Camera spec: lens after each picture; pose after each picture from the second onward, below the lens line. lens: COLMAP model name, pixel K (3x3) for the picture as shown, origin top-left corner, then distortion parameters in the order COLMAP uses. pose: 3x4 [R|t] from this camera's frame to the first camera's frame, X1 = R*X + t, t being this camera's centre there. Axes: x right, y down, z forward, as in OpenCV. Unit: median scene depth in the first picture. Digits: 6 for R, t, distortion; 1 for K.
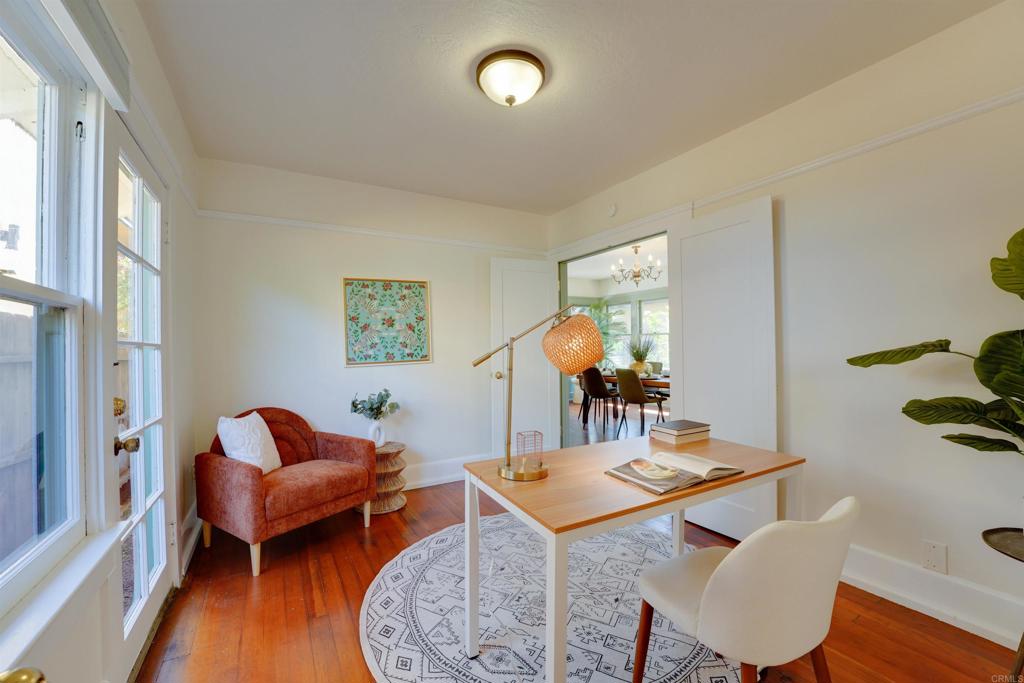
lens RADIAL K [[429.2, 0, 511.1], [0, 429.2, 348.8], [0, 0, 1]] dist [-0.020973, 0.000677]
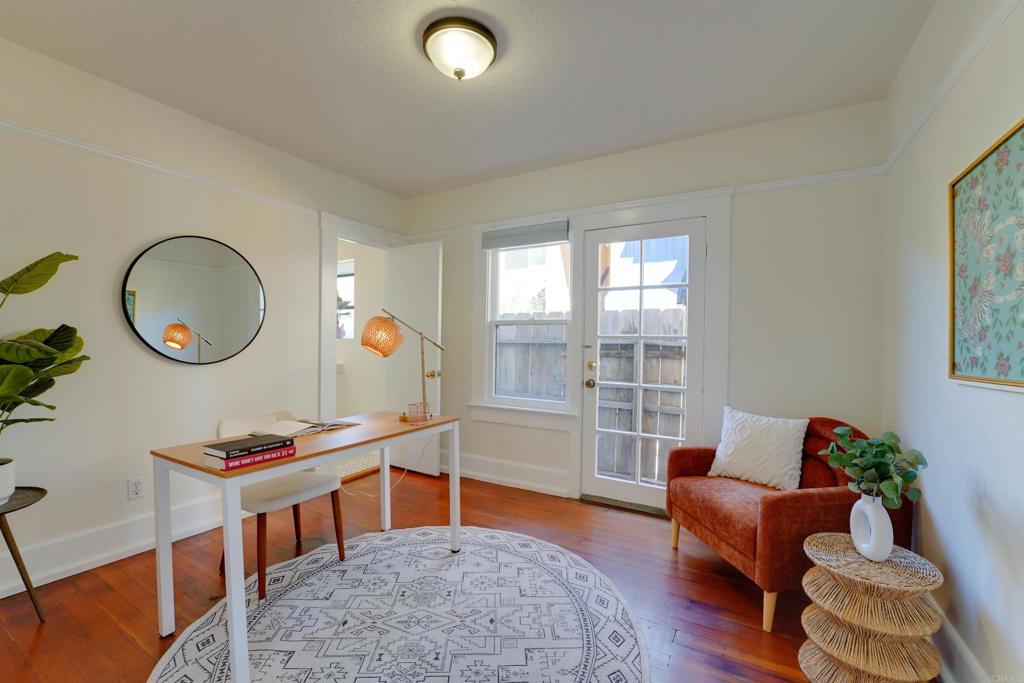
lens RADIAL K [[429.2, 0, 511.1], [0, 429.2, 348.8], [0, 0, 1]] dist [-0.020973, 0.000677]
pose [[-0.866880, 0.012077, -0.498370, 0.381962], [-0.000919, 0.999666, 0.025823, -0.005320], [0.498516, 0.022844, -0.866580, 1.932225]]
